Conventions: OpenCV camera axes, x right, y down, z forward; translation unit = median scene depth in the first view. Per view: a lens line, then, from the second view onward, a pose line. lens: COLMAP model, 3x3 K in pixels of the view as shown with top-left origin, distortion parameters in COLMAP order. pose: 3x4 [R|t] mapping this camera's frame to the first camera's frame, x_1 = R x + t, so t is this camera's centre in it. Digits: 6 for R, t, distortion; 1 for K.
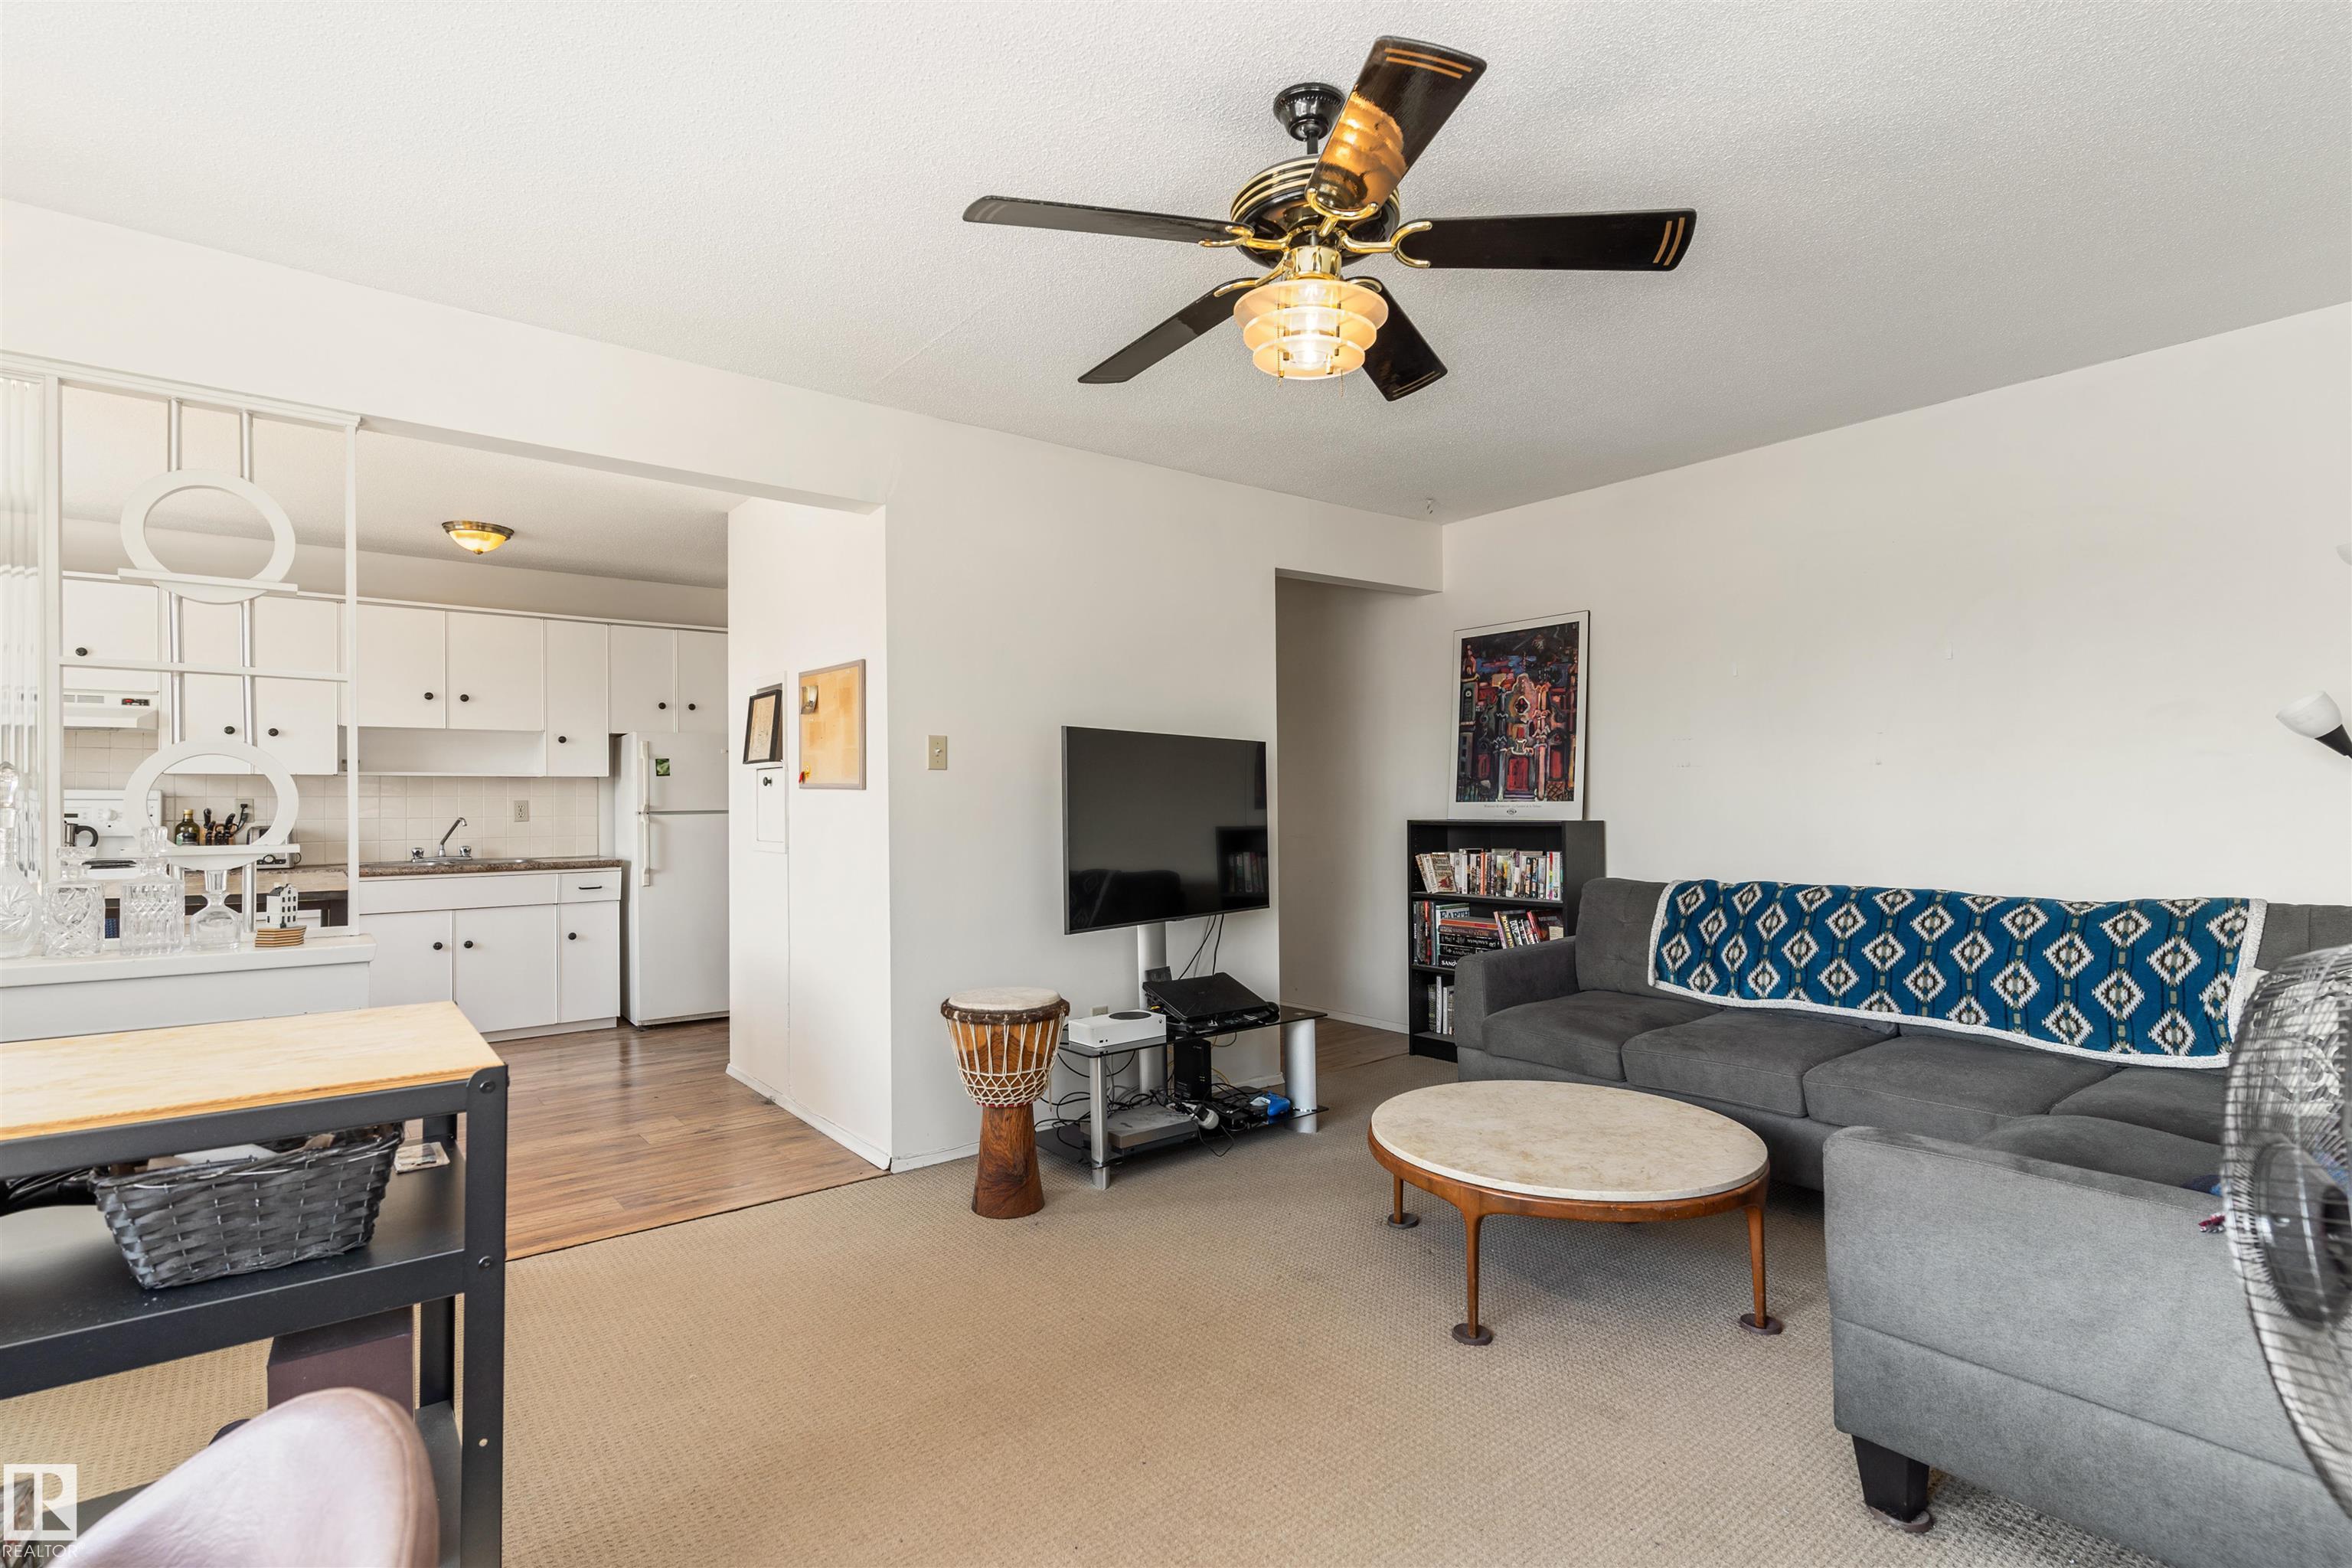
lens RADIAL K [[1143.6, 0, 1160.5], [0, 1143.6, 783.7], [0, 0, 1]] dist [0.012883, -0.003615]
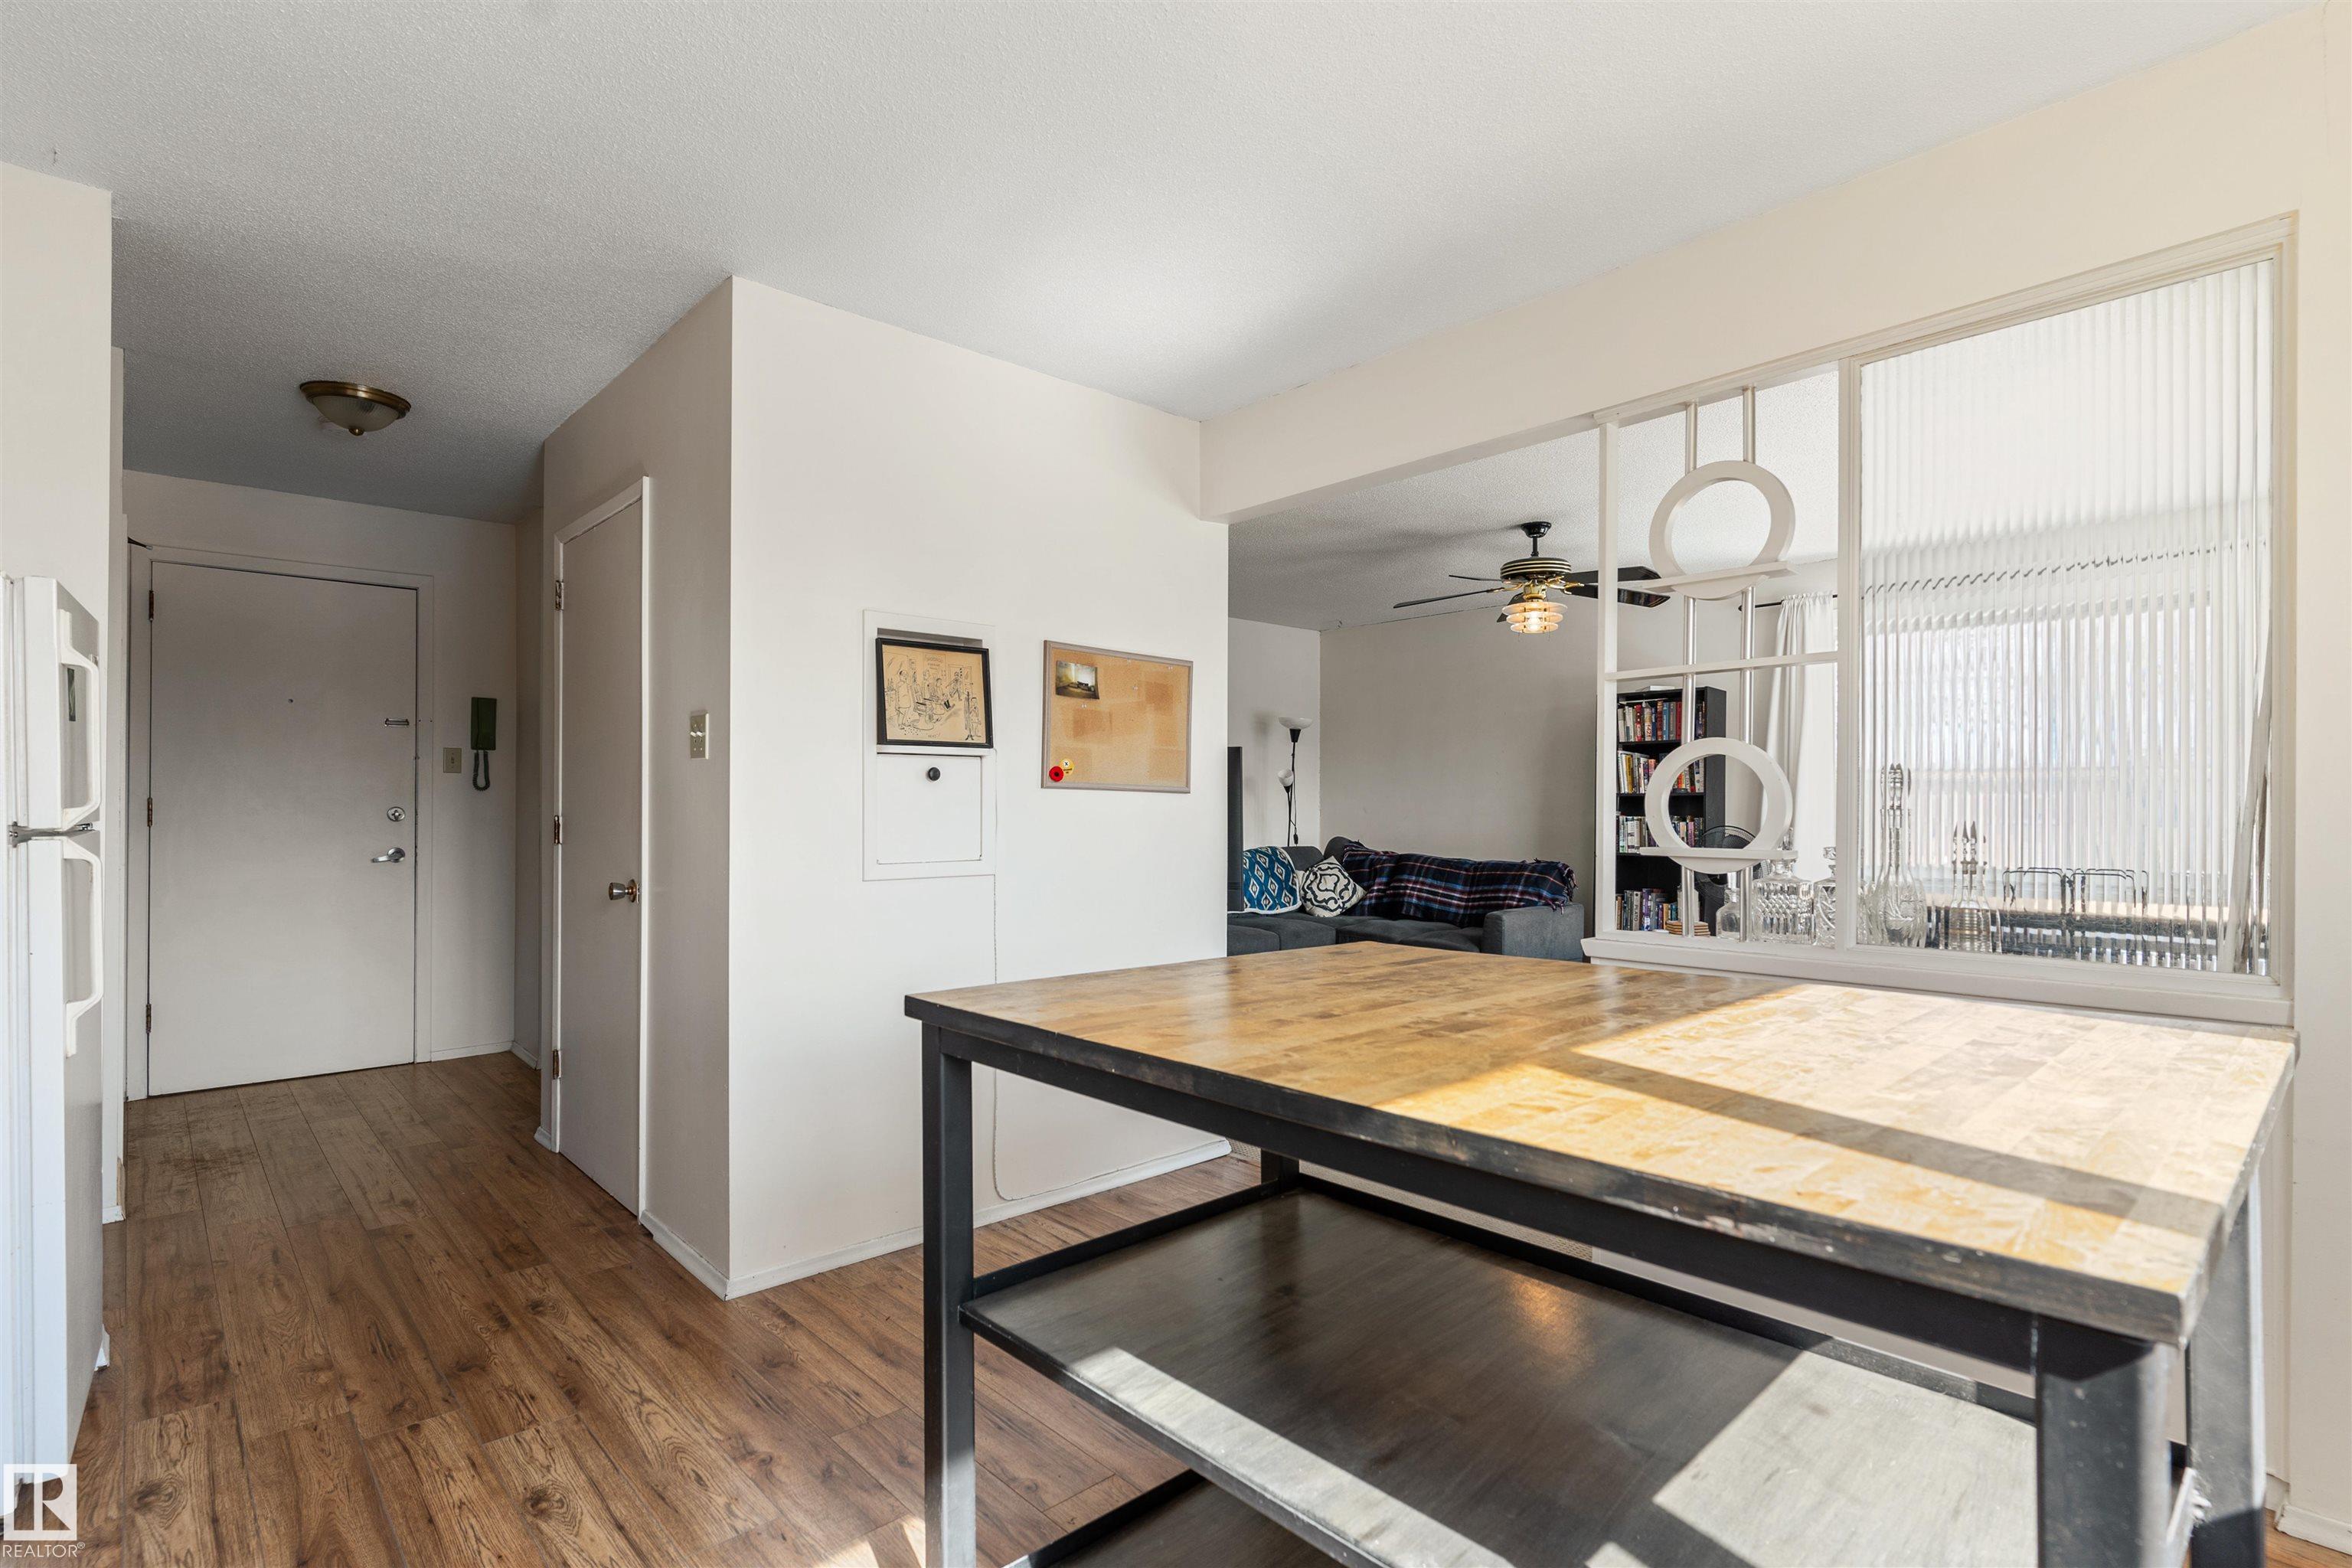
lens RADIAL K [[1143.6, 0, 1182.6], [0, 1143.6, 808.6], [0, 0, 1]] dist [0.012883, -0.003615]
pose [[-0.089789, 0.003671, 0.995954, -0.993175], [-0.016890, 0.999844, -0.005208, 0.018674], [-0.995818, -0.017290, -0.089713, 0.874637]]
